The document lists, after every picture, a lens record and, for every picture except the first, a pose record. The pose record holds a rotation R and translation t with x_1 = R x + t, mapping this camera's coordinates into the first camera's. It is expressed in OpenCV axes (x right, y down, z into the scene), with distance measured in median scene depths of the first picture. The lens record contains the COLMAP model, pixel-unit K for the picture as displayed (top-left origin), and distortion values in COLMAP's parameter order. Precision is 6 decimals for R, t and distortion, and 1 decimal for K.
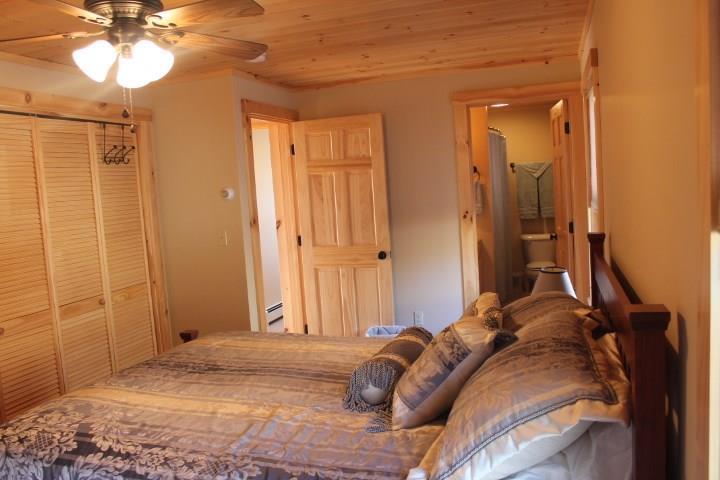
lens RADIAL K [[613.2, 0, 355.1], [0, 613.2, 240.5], [0, 0, 1]] dist [-0.114955, 0.043311]
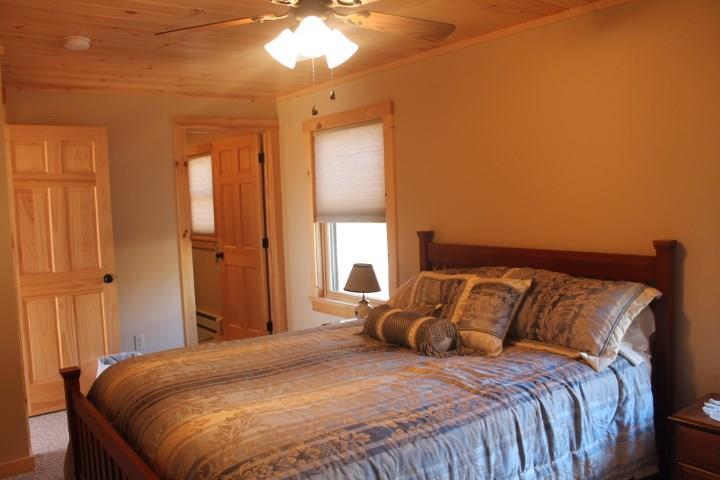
lens RADIAL K [[613.2, 0, 353.5], [0, 613.2, 239.9], [0, 0, 1]] dist [-0.114955, 0.043311]
pose [[0.586737, -0.015866, 0.809622, -0.478020], [0.075917, 0.996482, -0.035489, 0.026246], [-0.806211, 0.082287, 0.585877, 0.161454]]
